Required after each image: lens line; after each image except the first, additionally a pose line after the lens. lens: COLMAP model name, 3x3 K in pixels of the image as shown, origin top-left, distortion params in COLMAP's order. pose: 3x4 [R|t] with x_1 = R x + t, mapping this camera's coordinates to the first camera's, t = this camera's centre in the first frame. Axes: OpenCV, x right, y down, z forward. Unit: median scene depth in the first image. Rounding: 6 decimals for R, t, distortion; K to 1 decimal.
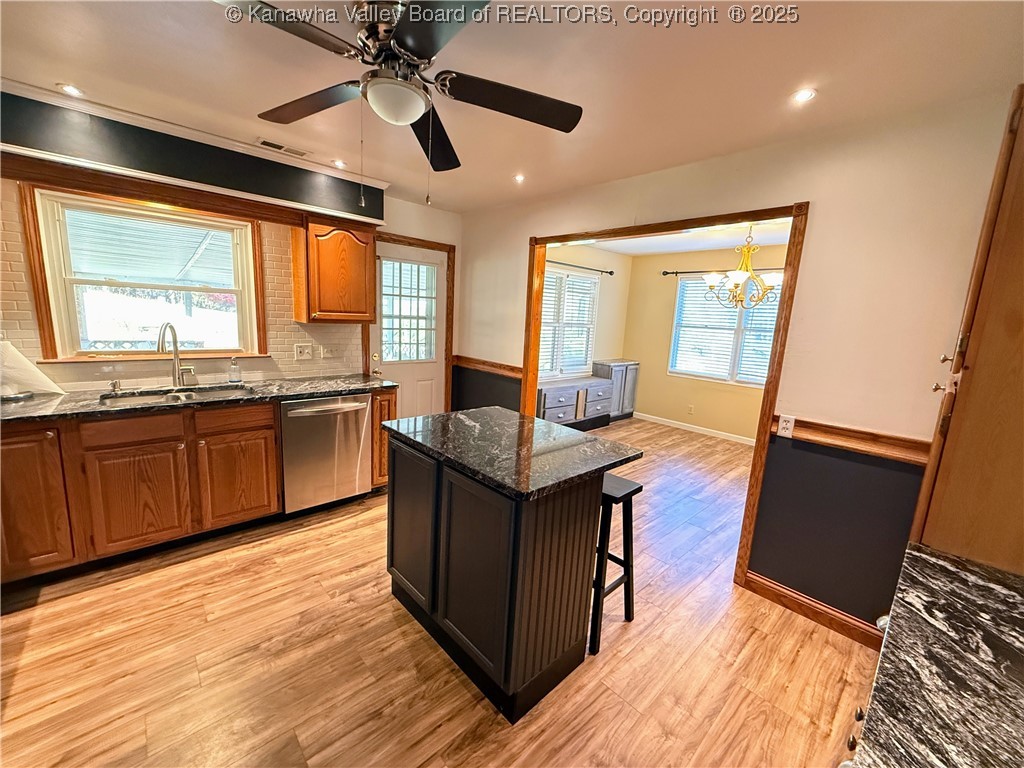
lens RADIAL K [[410.6, 0, 509.0], [0, 410.6, 385.3], [0, 0, 1]] dist [-0.000154, -0.000020]
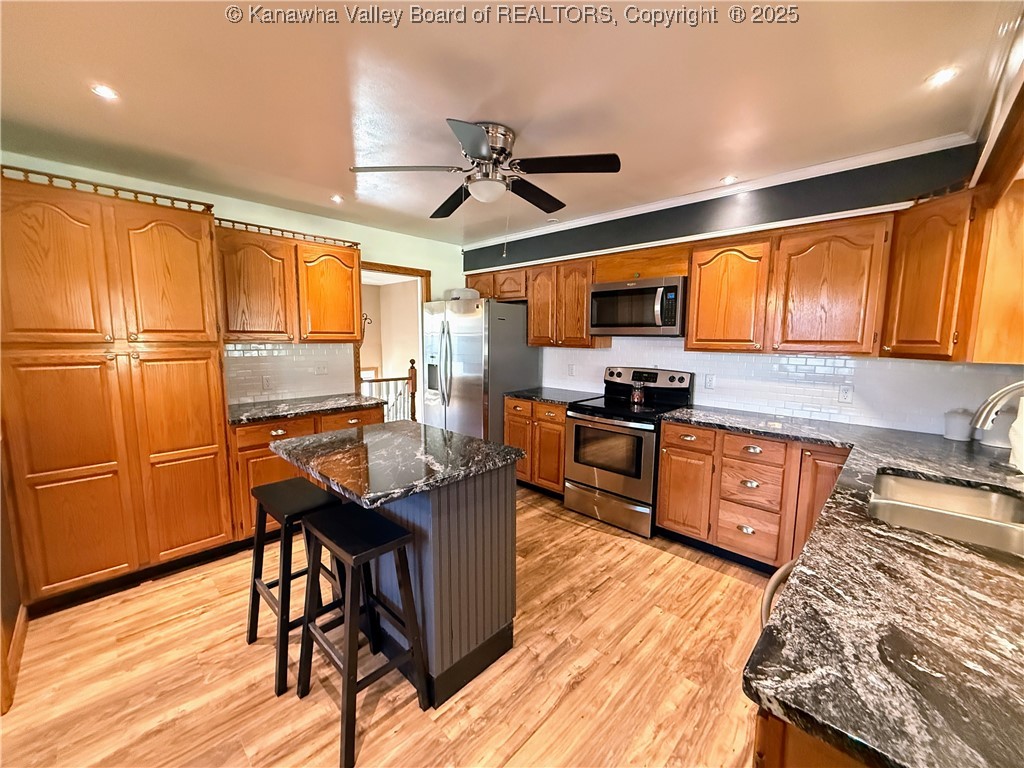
lens RADIAL K [[410.6, 0, 511.2], [0, 410.6, 383.3], [0, 0, 1]] dist [-0.000154, -0.000020]
pose [[-0.996218, -0.052400, -0.069306, -0.206059], [-0.069749, 0.957954, 0.278315, -0.304933], [0.051809, 0.282097, -0.957986, 1.819883]]
